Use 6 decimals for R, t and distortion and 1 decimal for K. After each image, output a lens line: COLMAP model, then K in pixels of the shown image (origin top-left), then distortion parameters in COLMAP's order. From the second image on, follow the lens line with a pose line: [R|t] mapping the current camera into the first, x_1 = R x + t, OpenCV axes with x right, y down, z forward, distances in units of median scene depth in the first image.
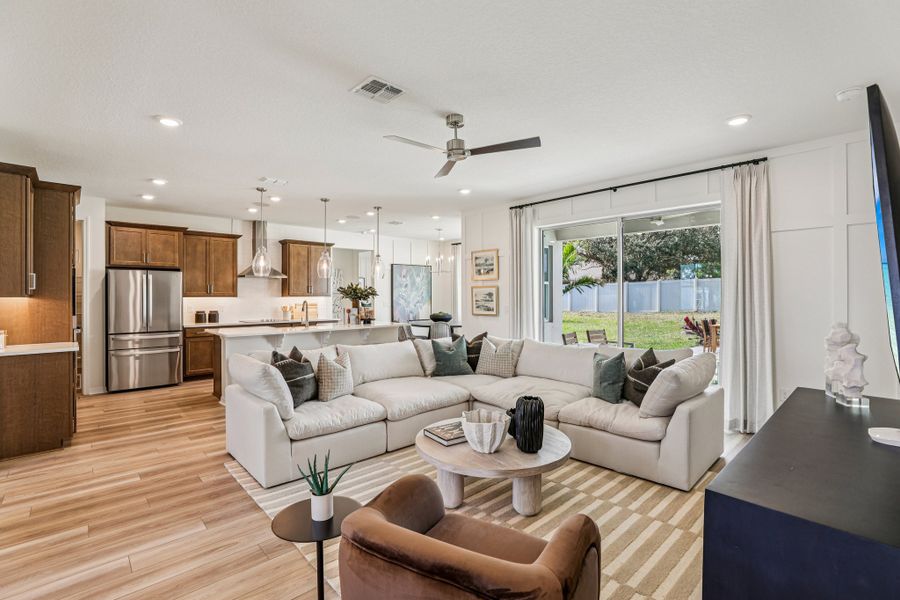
lens RADIAL K [[410.1, 0, 450.0], [0, 410.1, 300.0], [0, 0, 1]] dist [-0.026390, 0.000987]
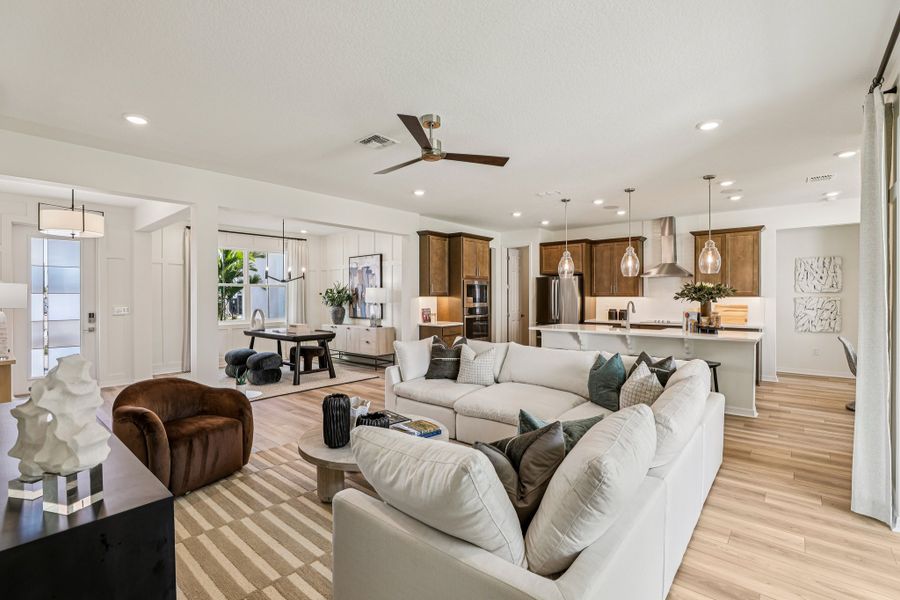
lens RADIAL K [[410.1, 0, 450.0], [0, 410.1, 300.0], [0, 0, 1]] dist [-0.026390, 0.000987]
pose [[0.111402, 0.012429, -0.993698, 0.476099], [-0.011552, 0.999870, 0.011211, -0.006332], [0.993708, 0.010230, 0.111531, 0.441507]]
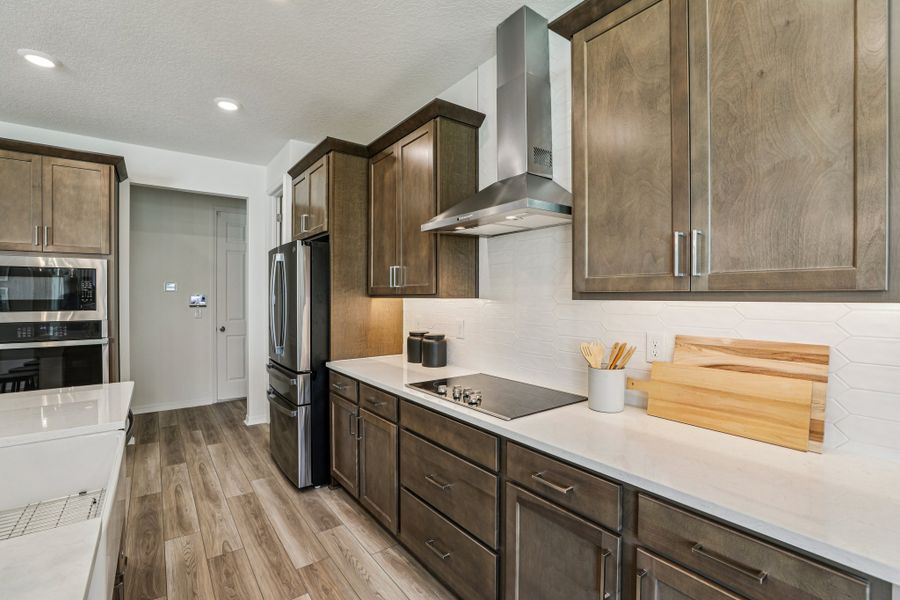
lens RADIAL K [[410.1, 0, 450.0], [0, 410.1, 300.0], [0, 0, 1]] dist [-0.026390, 0.000987]
pose [[-0.108016, 0.017918, -0.993988, -0.216375], [-0.010813, 0.999757, 0.019197, -0.013163], [0.994090, 0.012822, -0.107796, 1.113260]]
